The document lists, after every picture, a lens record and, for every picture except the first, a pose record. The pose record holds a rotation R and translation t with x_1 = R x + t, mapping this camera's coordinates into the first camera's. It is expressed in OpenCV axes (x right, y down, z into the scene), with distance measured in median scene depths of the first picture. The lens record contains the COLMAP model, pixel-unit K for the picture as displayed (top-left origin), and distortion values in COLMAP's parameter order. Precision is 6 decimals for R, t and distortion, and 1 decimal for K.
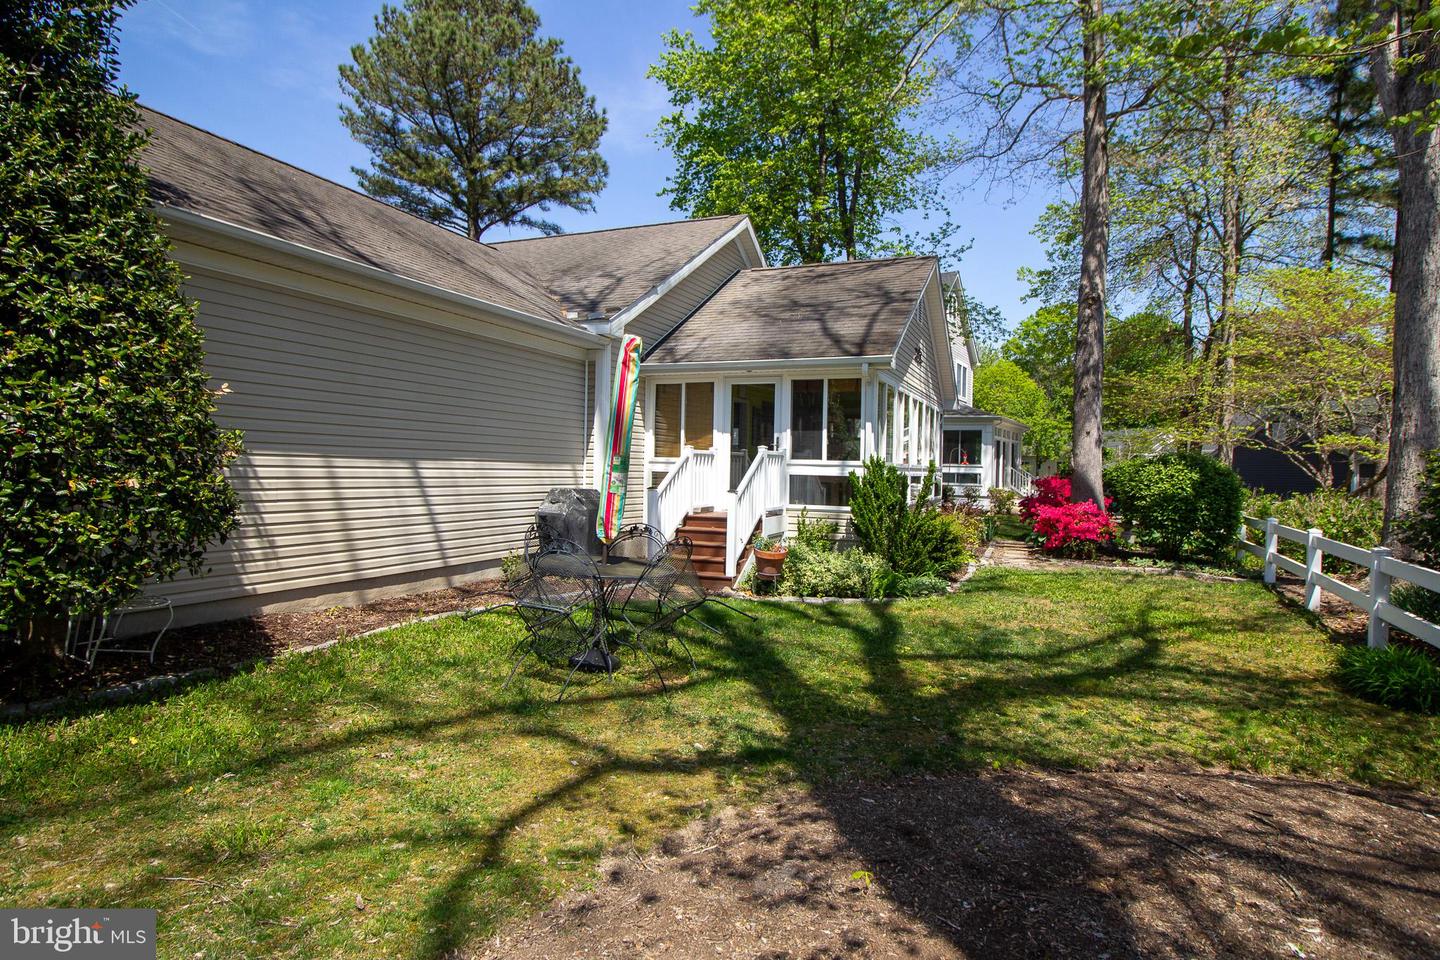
lens RADIAL K [[787.8, 0, 718.6], [0, 787.8, 475.0], [0, 0, 1]] dist [0.001262, 0.001015]
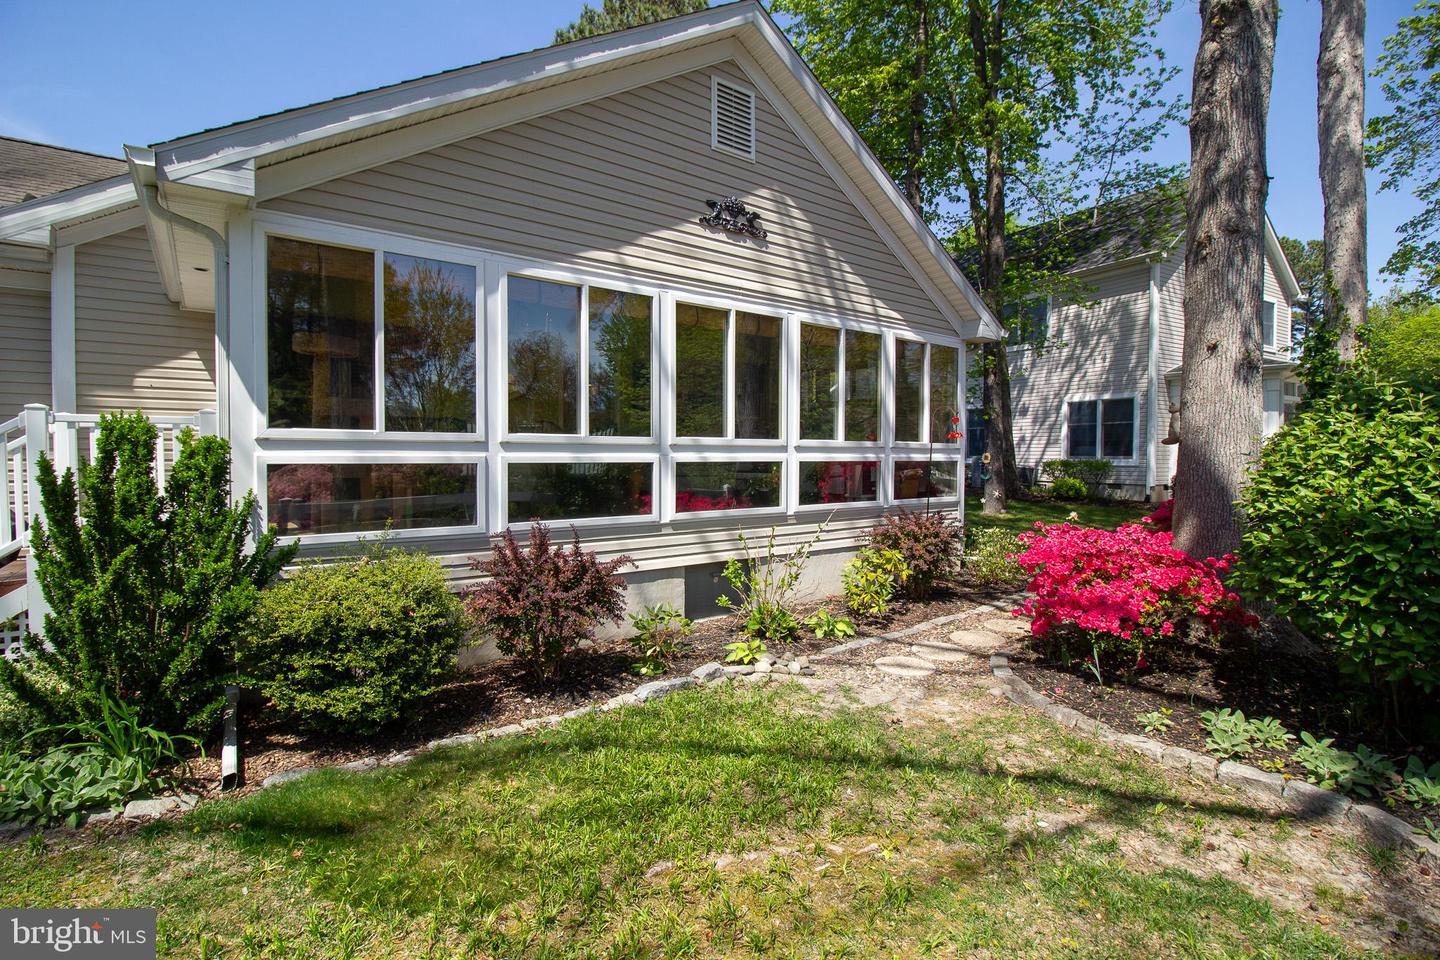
lens RADIAL K [[655.1, 0, 705.5], [0, 655.1, 478.0], [0, 0, 1]] dist [-0.018941, -0.000443]
pose [[0.861493, -0.001385, -0.507768, 0.629187], [0.010051, 0.999847, 0.014326, 0.008986], [0.507670, -0.017446, 0.861375, 0.889037]]
